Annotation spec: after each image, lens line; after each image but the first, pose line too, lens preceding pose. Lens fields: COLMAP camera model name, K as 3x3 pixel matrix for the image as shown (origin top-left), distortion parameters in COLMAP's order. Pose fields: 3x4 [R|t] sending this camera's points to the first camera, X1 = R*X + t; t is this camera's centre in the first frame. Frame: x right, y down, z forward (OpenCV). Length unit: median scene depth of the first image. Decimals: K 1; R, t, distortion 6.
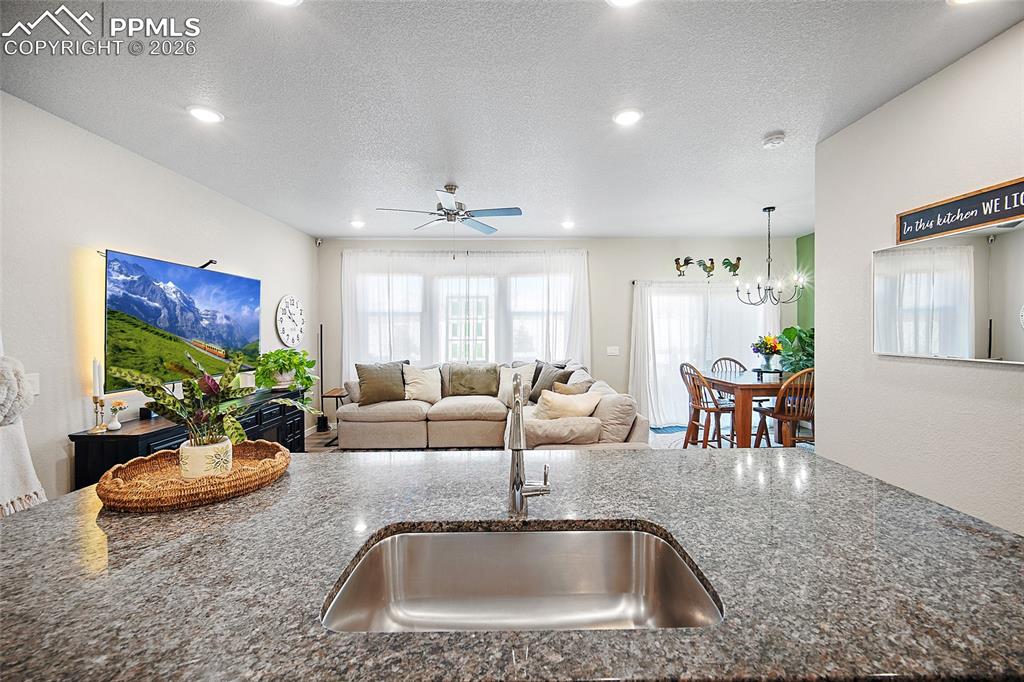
lens RADIAL K [[403.3, 0, 516.3], [0, 403.3, 334.9], [0, 0, 1]] dist [-0.006155, 0.001314]
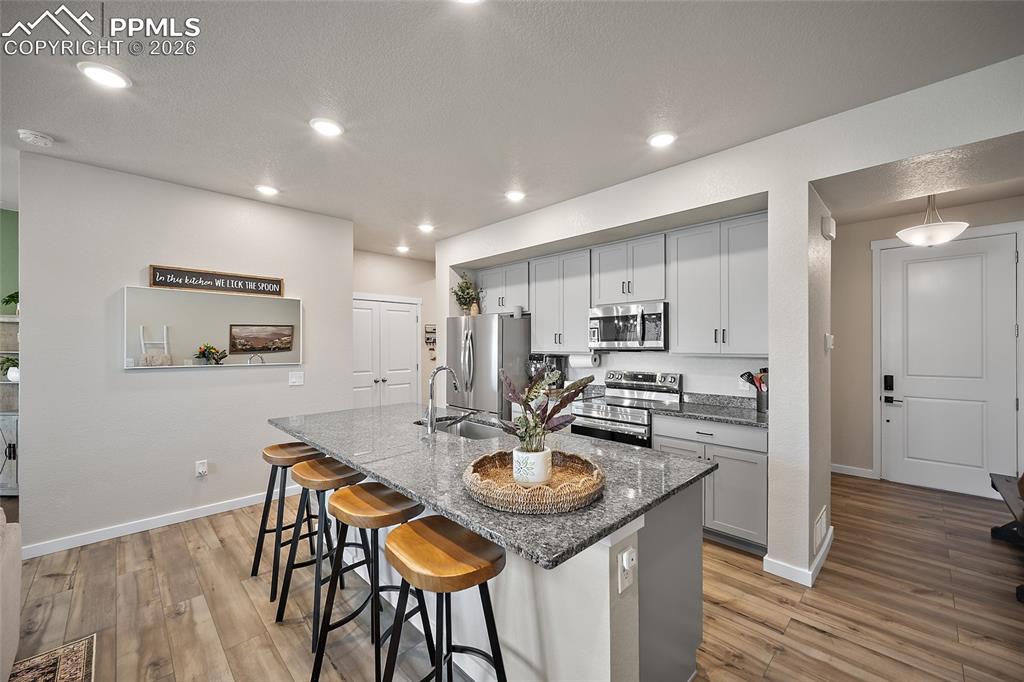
lens RADIAL K [[403.3, 0, 519.1], [0, 403.3, 344.9], [0, 0, 1]] dist [-0.006155, 0.001314]
pose [[-0.699552, 0.010994, 0.714498, -0.551998], [0.014127, 0.999899, -0.001554, -0.004218], [-0.714443, 0.009006, -0.699636, 0.647628]]
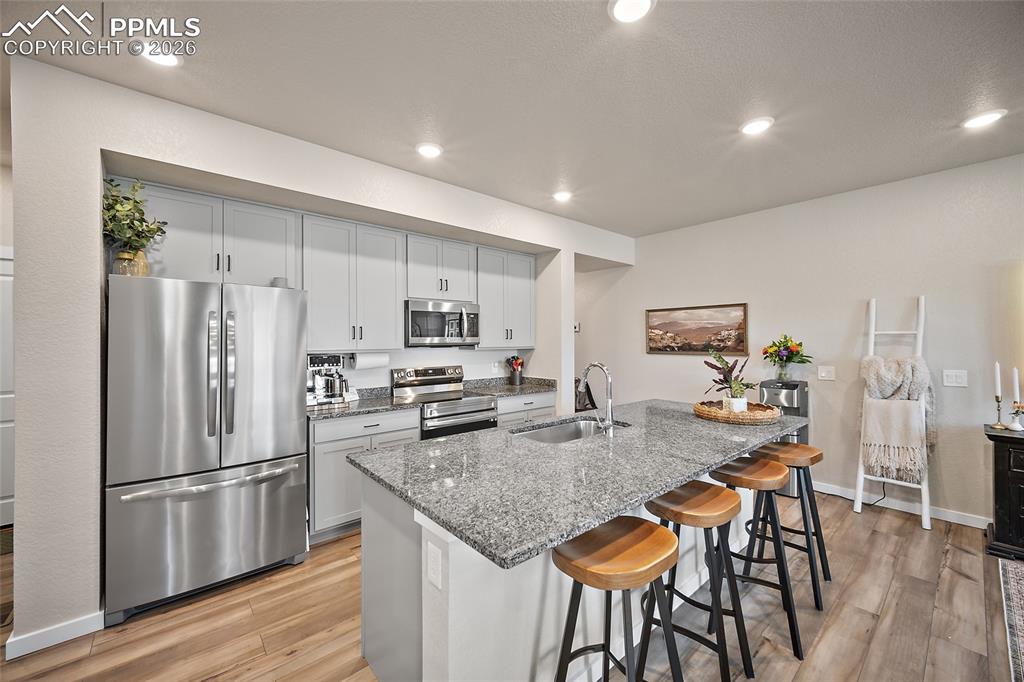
lens RADIAL K [[403.3, 0, 507.3], [0, 403.3, 335.2], [0, 0, 1]] dist [-0.006155, 0.001314]
pose [[-0.746957, -0.006657, -0.664839, 0.458112], [-0.001871, 0.999967, -0.007911, -0.007985], [0.664869, -0.004665, -0.746945, 0.639168]]
